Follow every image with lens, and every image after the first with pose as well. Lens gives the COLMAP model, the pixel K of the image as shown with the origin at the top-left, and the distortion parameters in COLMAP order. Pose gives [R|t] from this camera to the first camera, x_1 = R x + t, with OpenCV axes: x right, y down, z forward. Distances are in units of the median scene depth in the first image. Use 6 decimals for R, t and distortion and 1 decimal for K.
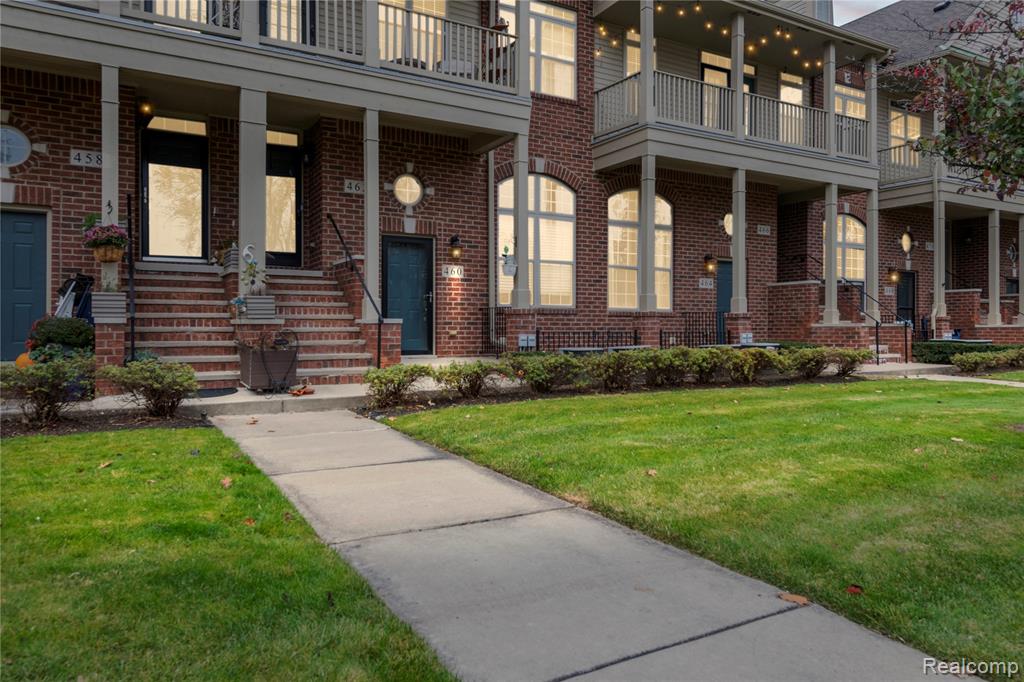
lens RADIAL K [[717.2, 0, 512.4], [0, 717.2, 337.7], [0, 0, 1]] dist [0.031592, -0.021549]
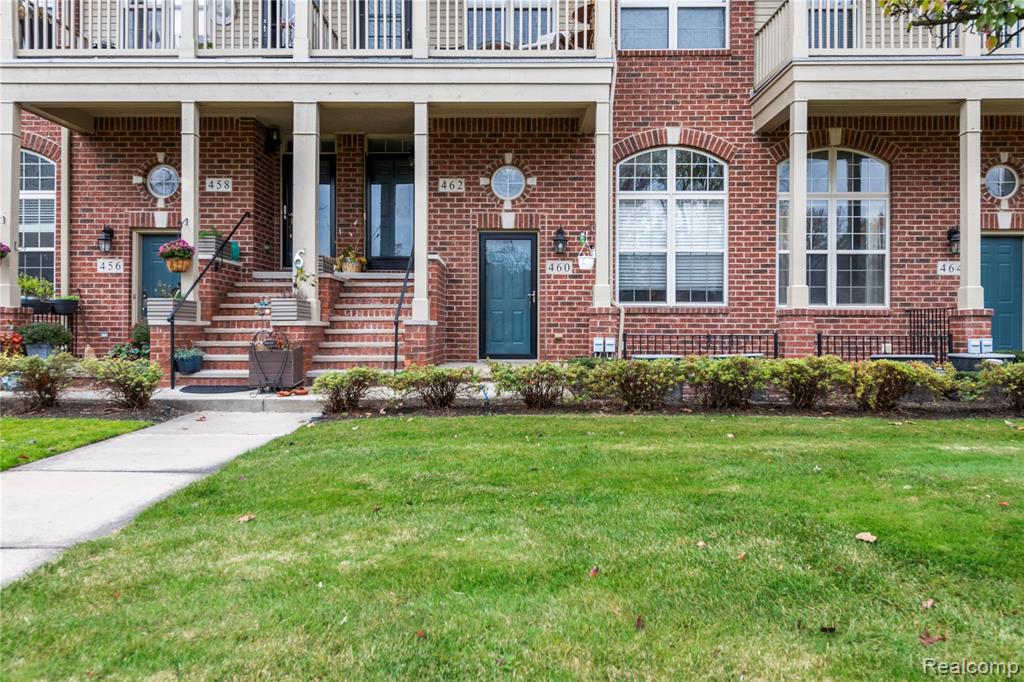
lens RADIAL K [[717.2, 0, 511.0], [0, 717.2, 339.2], [0, 0, 1]] dist [0.031592, -0.021549]
pose [[0.850880, 0.008181, -0.525296, 0.350179], [-0.009531, 0.999955, 0.000135, -0.001982], [0.525273, 0.004891, 0.850920, 0.207991]]
